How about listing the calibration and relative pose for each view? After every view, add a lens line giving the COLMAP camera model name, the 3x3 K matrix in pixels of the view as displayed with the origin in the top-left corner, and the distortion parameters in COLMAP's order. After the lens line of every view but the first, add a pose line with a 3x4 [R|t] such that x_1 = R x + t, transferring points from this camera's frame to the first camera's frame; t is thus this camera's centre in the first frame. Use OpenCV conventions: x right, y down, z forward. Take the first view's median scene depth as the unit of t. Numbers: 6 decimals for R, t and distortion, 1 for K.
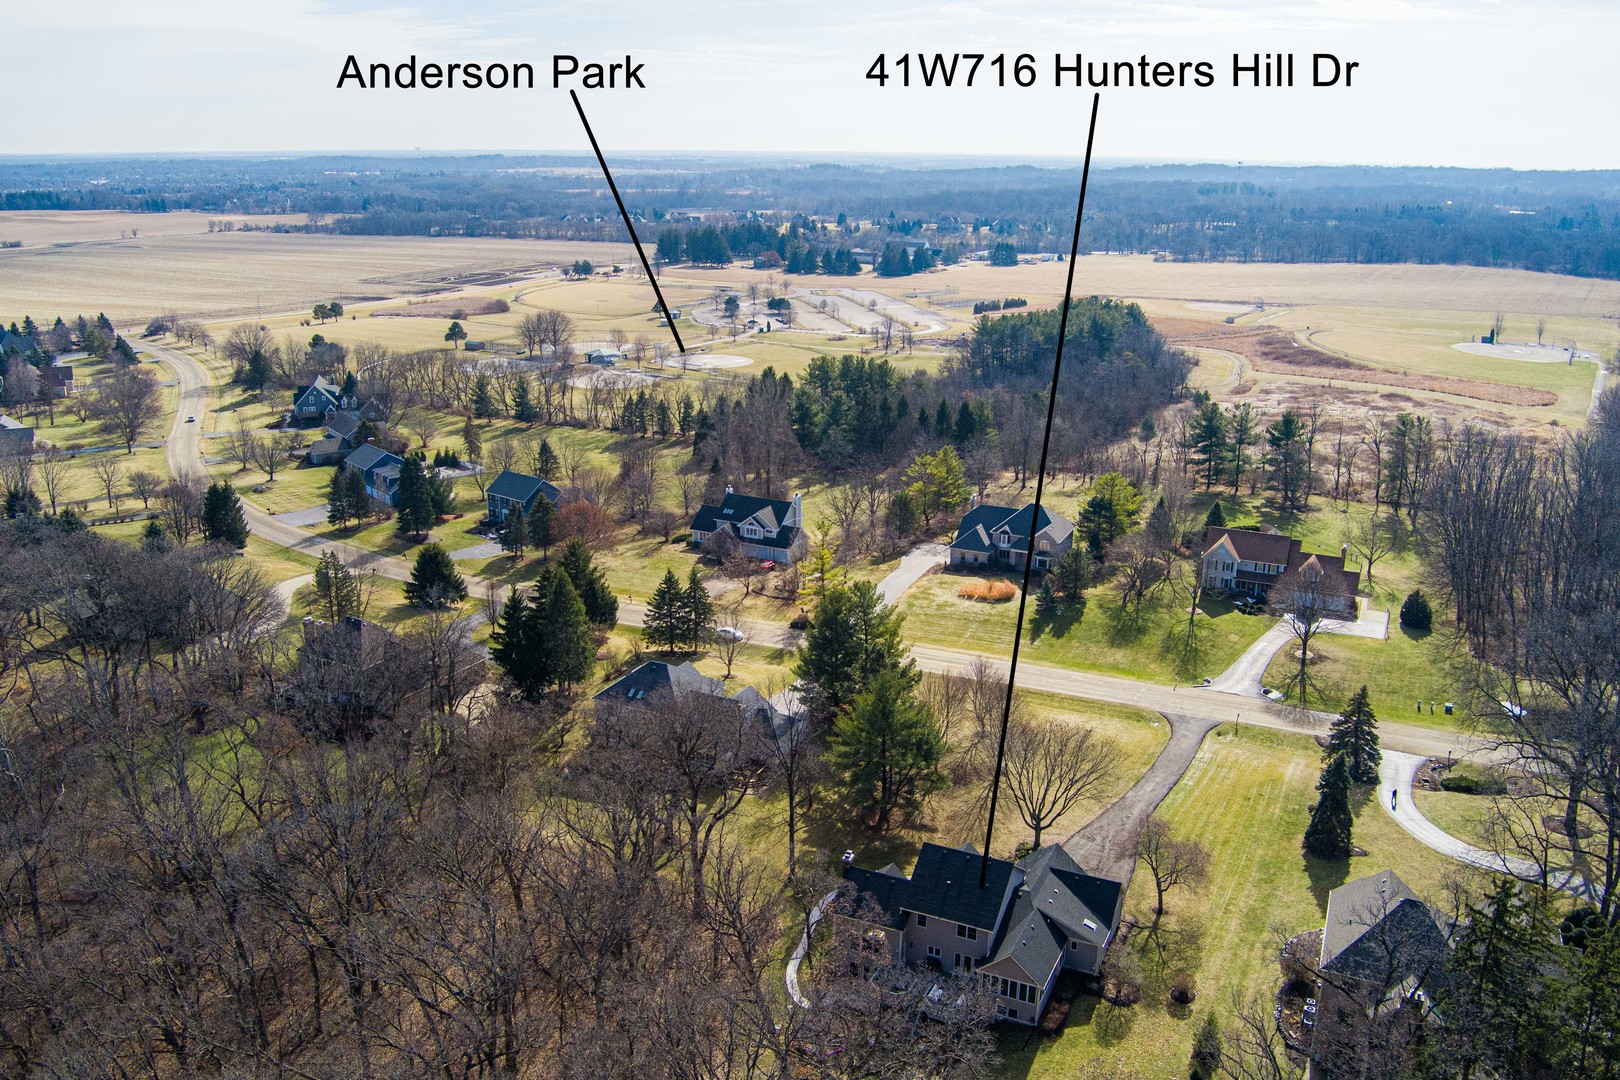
lens RADIAL K [[1302.4, 0, 810.0], [0, 1302.4, 540.0], [0, 0, 1]] dist [-0.072129, 0.000650]
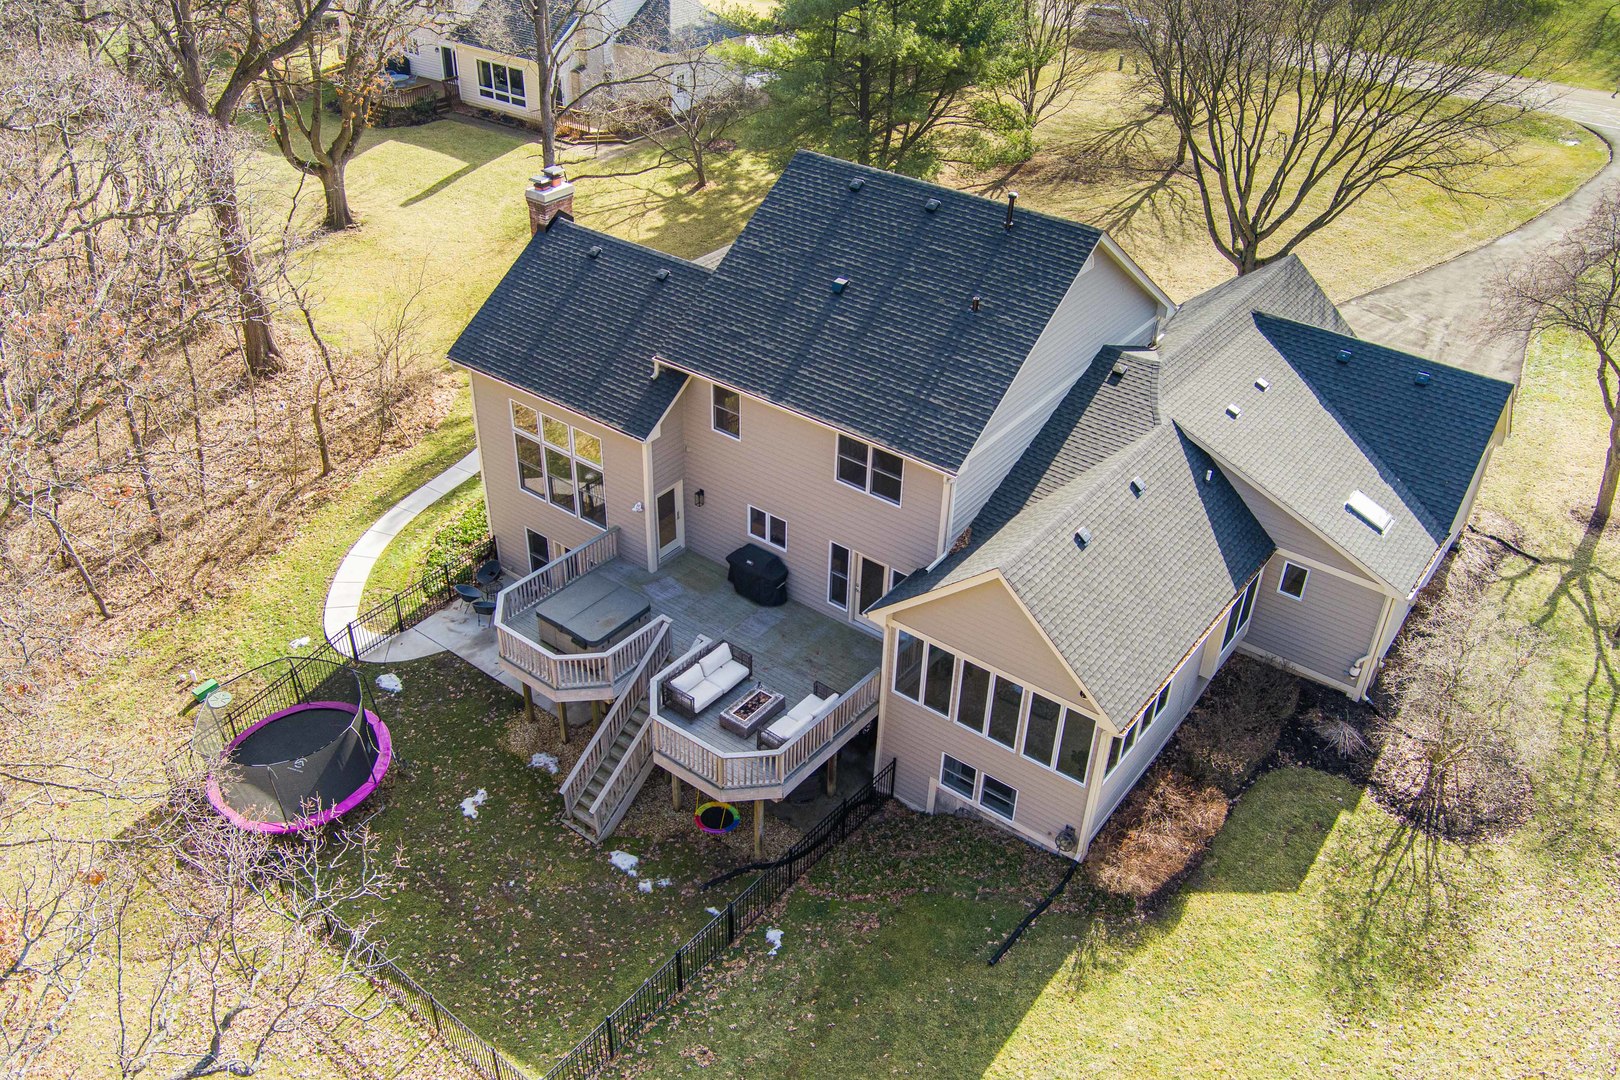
lens RADIAL K [[1302.4, 0, 810.0], [0, 1302.4, 540.0], [0, 0, 1]] dist [-0.072129, 0.000650]
pose [[0.976899, 0.129659, -0.169876, 0.153791], [-0.074428, 0.951571, 0.298282, 0.238353], [0.200324, -0.278748, 0.939239, 0.743538]]
